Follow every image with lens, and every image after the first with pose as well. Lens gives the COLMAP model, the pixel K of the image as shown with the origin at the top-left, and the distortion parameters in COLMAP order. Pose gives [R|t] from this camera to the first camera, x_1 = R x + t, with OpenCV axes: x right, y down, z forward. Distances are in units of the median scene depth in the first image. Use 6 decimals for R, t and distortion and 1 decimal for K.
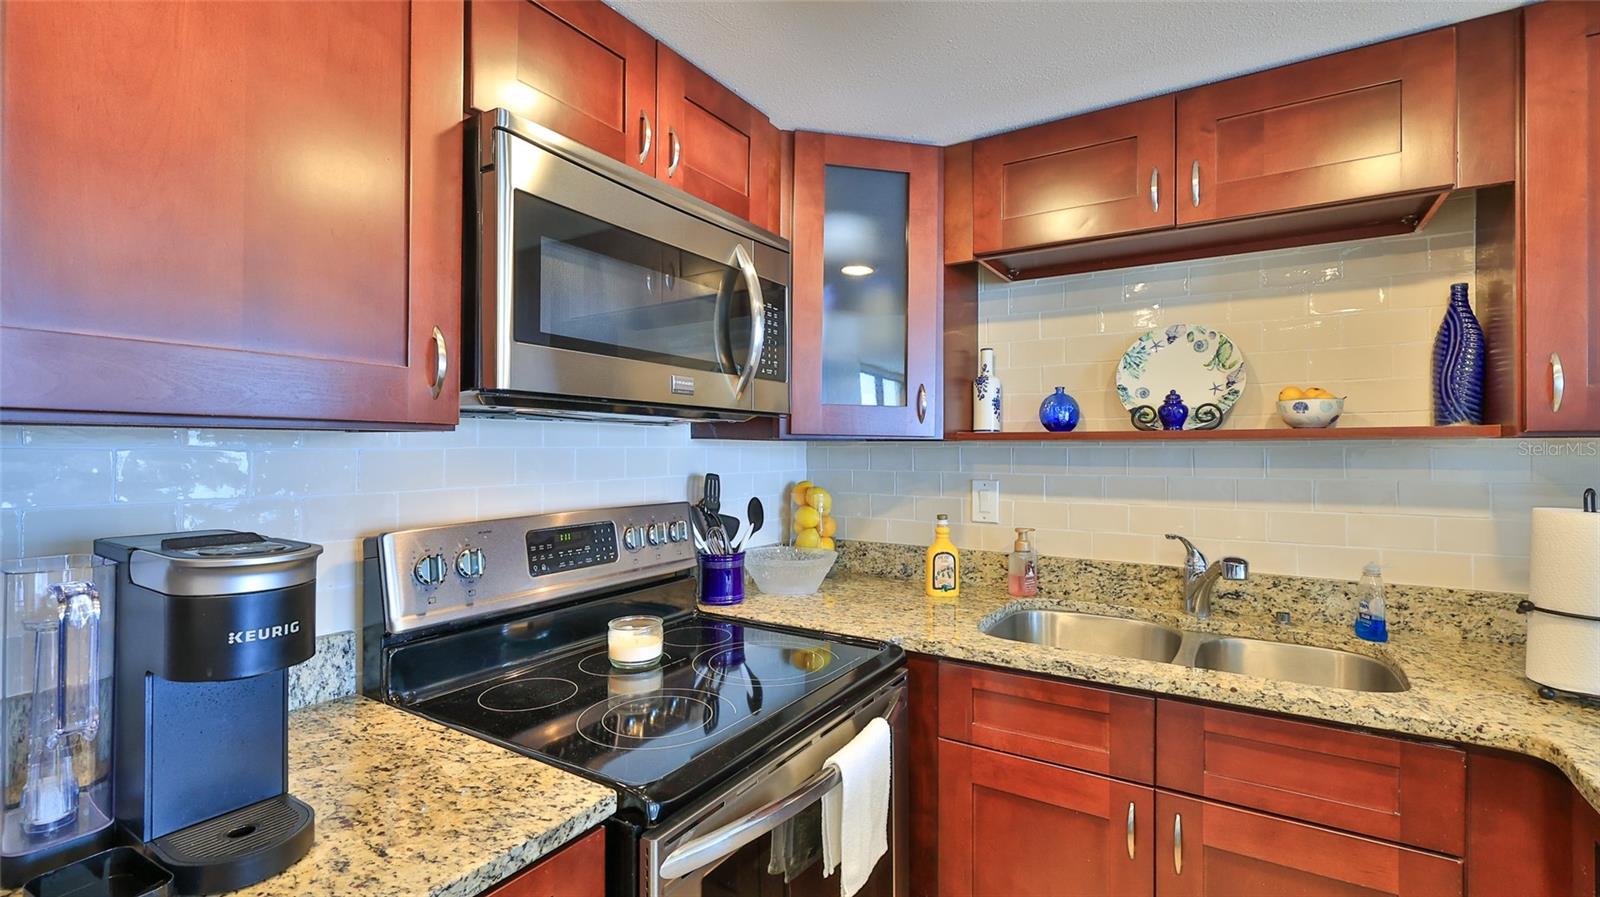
lens RADIAL K [[714.4, 0, 804.2], [0, 714.4, 440.7], [0, 0, 1]] dist [-0.000155, -0.000093]
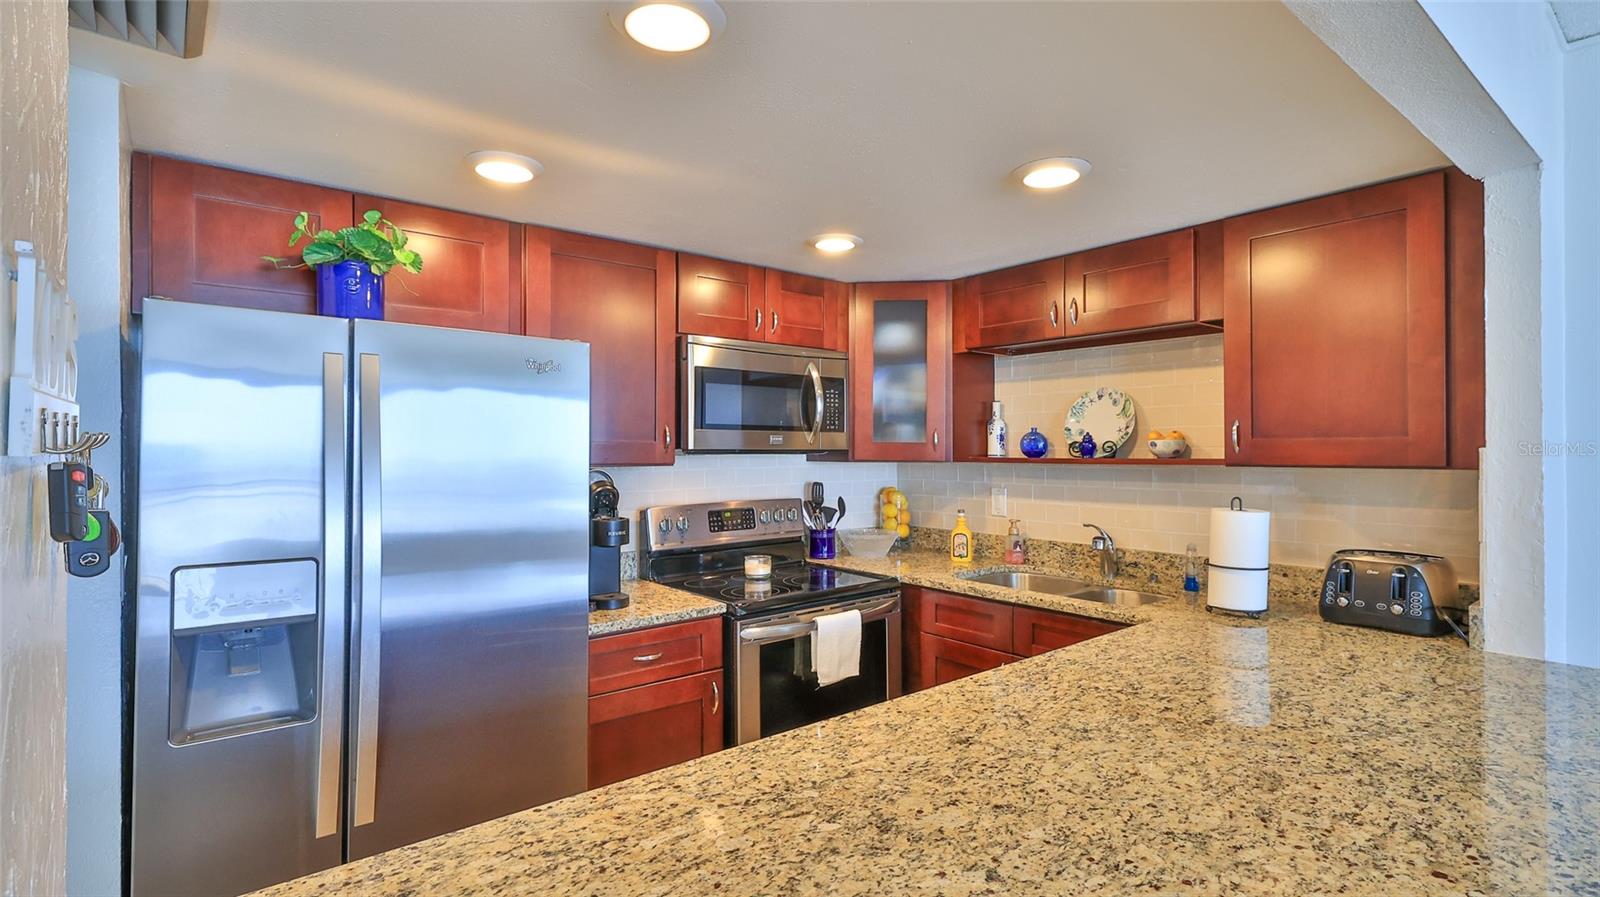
lens RADIAL K [[760.8, 0, 799.4], [0, 760.8, 443.7], [0, 0, 1]] dist [0.001616, 0.000189]
pose [[0.947226, -0.006776, -0.320496, 0.457534], [0.008646, 0.999953, 0.004414, -0.059468], [0.320451, -0.006952, 0.947240, -0.803885]]
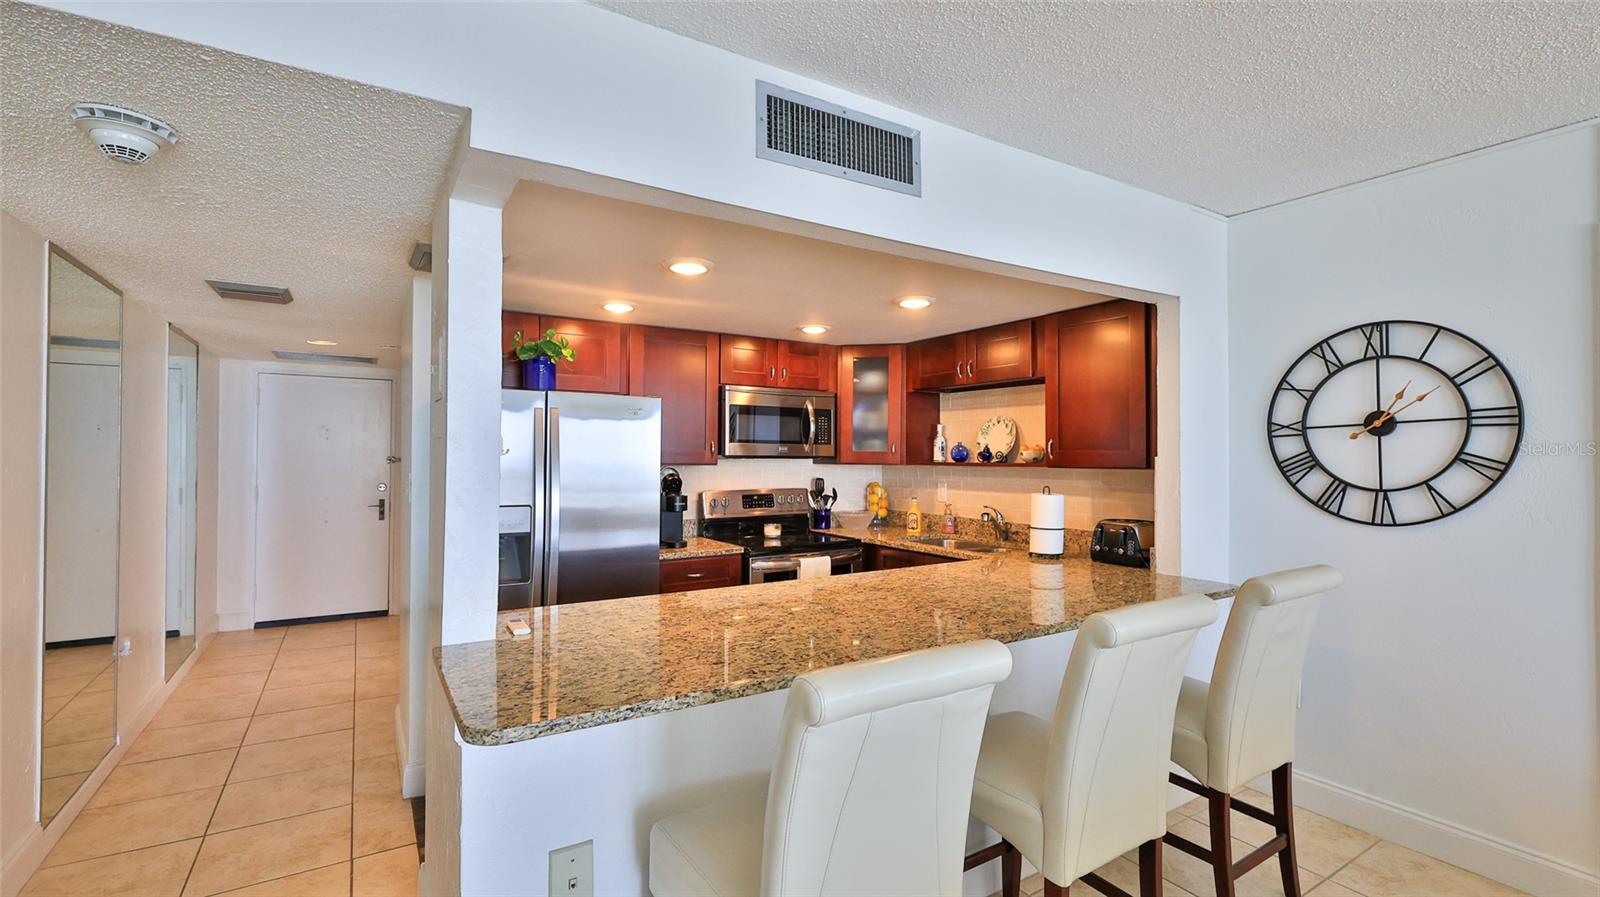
lens RADIAL K [[707.3, 0, 798.6], [0, 707.3, 448.8], [0, 0, 1]] dist [0.001057, -0.000068]
pose [[0.903042, -0.003519, -0.429537, 0.978355], [0.004166, 0.999991, 0.000566, -0.064703], [0.429531, -0.002301, 0.903049, -1.429920]]
